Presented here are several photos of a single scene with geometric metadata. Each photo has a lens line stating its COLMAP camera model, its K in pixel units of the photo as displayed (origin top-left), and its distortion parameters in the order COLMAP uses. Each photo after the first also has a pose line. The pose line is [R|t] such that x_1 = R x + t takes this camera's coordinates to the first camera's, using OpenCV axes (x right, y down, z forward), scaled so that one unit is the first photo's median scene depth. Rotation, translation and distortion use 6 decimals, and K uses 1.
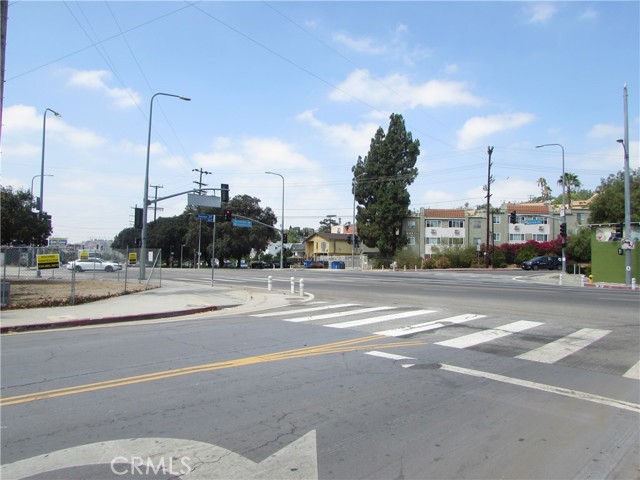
lens RADIAL K [[455.4, 0, 315.5], [0, 455.4, 241.2], [0, 0, 1]] dist [-0.036574, 0.018673]
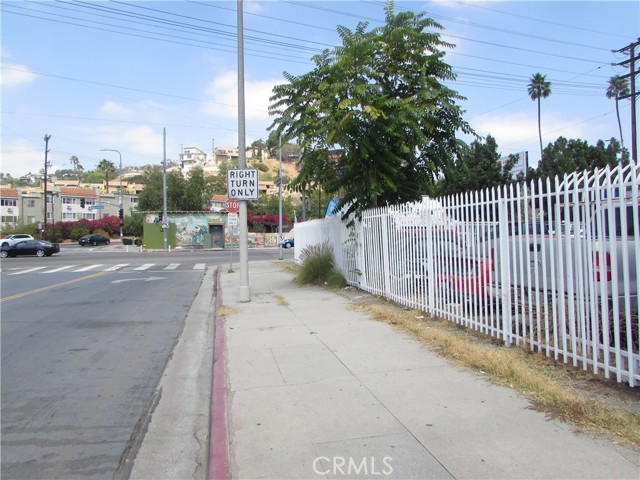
lens RADIAL K [[455.4, 0, 324.8], [0, 455.4, 243.0], [0, 0, 1]] dist [-0.036574, 0.018673]
pose [[0.548781, -0.041780, 0.834921, -0.128414], [-0.010644, 0.998320, 0.056953, -0.009793], [-0.835898, -0.040141, 0.547414, -0.137059]]
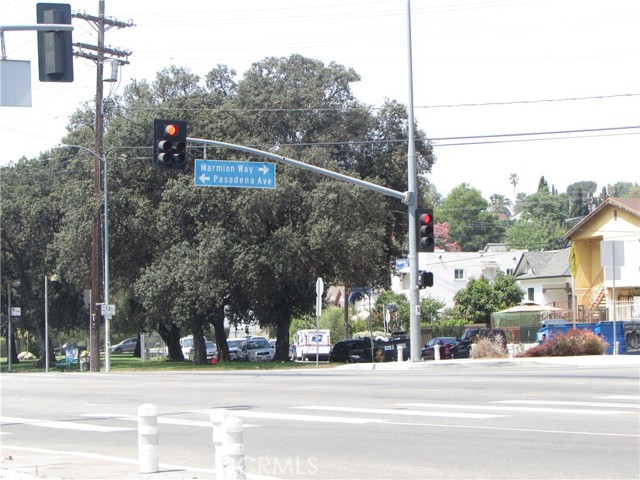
lens RADIAL K [[1872.5, 0, 319.6], [0, 1872.5, 239.5], [0, 0, 1]] dist [-0.014736, 0.000000]
pose [[0.980515, -0.044206, -0.191406, 0.049003], [0.043479, 0.999022, -0.008001, 0.003151], [0.191572, -0.000477, 0.981478, 0.044051]]
